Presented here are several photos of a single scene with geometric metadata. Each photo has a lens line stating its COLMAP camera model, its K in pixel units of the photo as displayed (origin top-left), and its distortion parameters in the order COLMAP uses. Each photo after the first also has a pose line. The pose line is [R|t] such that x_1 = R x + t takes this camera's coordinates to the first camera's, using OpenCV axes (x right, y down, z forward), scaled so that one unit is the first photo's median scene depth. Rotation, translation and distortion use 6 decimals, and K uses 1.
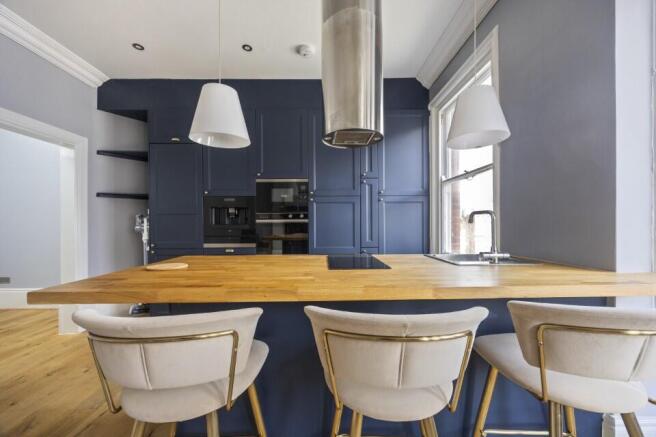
lens RADIAL K [[256.4, 0, 330.5], [0, 256.4, 225.1], [0, 0, 1]] dist [-0.000558, -0.000319]
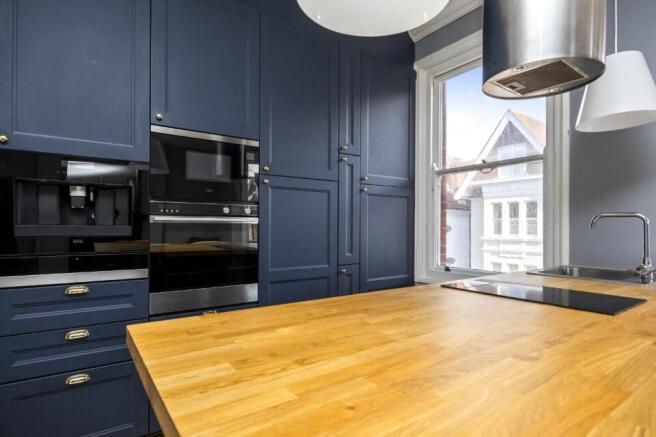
lens RADIAL K [[350.0, 0, 330.2], [0, 350.0, 228.3], [0, 0, 1]] dist [-0.002105, -0.000989]
pose [[0.825089, 0.007752, 0.564950, -0.373955], [-0.006067, 0.999970, -0.004861, 0.002481], [-0.564971, 0.000583, 0.825111, 0.316118]]
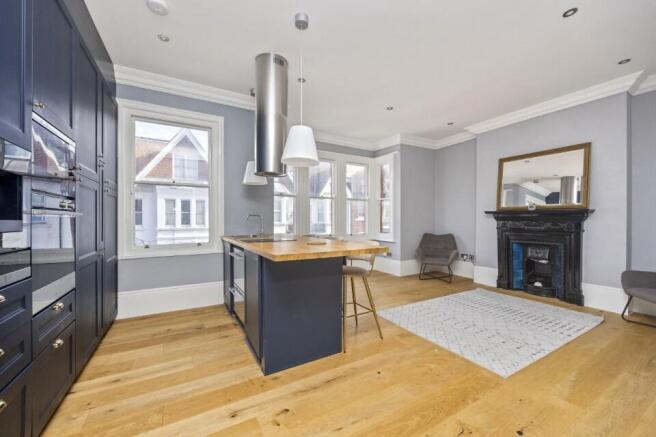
lens RADIAL K [[256.4, 0, 330.5], [0, 256.4, 219.4], [0, 0, 1]] dist [-0.000558, -0.000319]
pose [[-0.480724, 0.004694, 0.876859, -0.876023], [0.007790, 0.999969, -0.001083, 0.000103], [-0.876837, 0.006310, -0.480746, 0.755637]]
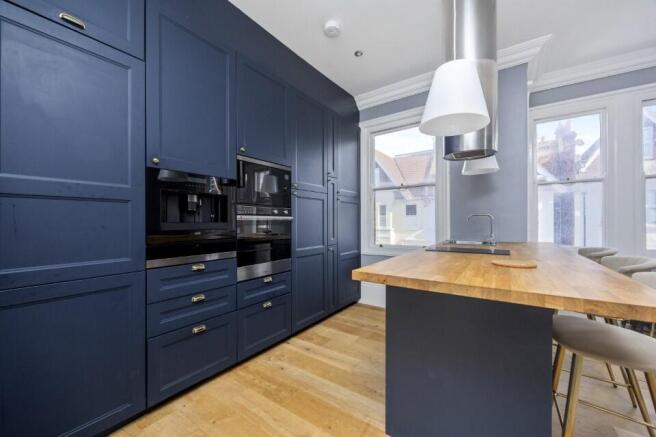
lens RADIAL K [[256.4, 0, 324.8], [0, 256.4, 221.6], [0, 0, 1]] dist [-0.000558, -0.000319]
pose [[0.594501, 0.003145, 0.804089, -0.690591], [0.007162, 0.999932, -0.009206, 0.003159], [-0.804063, 0.011231, 0.594438, 0.416477]]
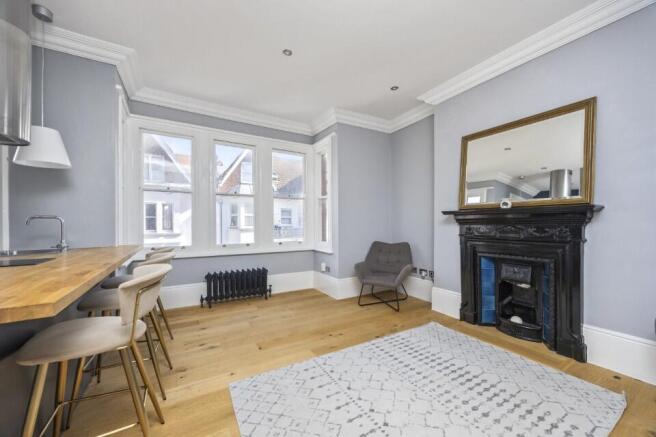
lens RADIAL K [[256.4, 0, 327.1], [0, 256.4, 222.4], [0, 0, 1]] dist [-0.000558, -0.000319]
pose [[-0.490348, 0.010633, 0.871462, -0.683911], [0.011492, 0.999918, -0.005734, 0.004504], [-0.871451, 0.007203, -0.490430, 0.183818]]
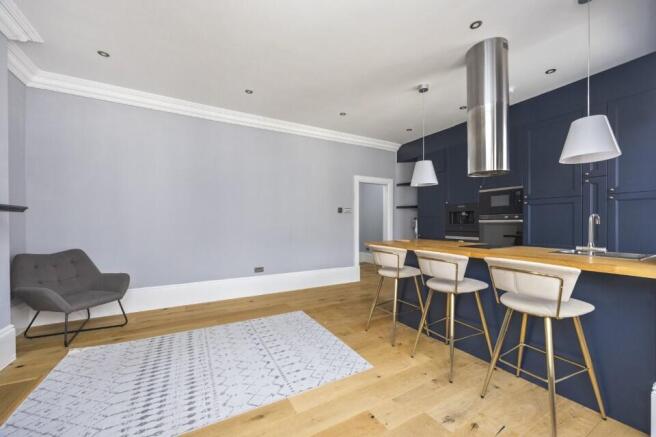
lens RADIAL K [[256.4, 0, 329.9], [0, 256.4, 221.8], [0, 0, 1]] dist [-0.000558, -0.000319]
pose [[0.478040, 0.000376, -0.878338, 0.525051], [-0.007675, 0.999964, -0.003749, -0.001099], [0.878304, 0.008534, 0.478026, -0.346009]]
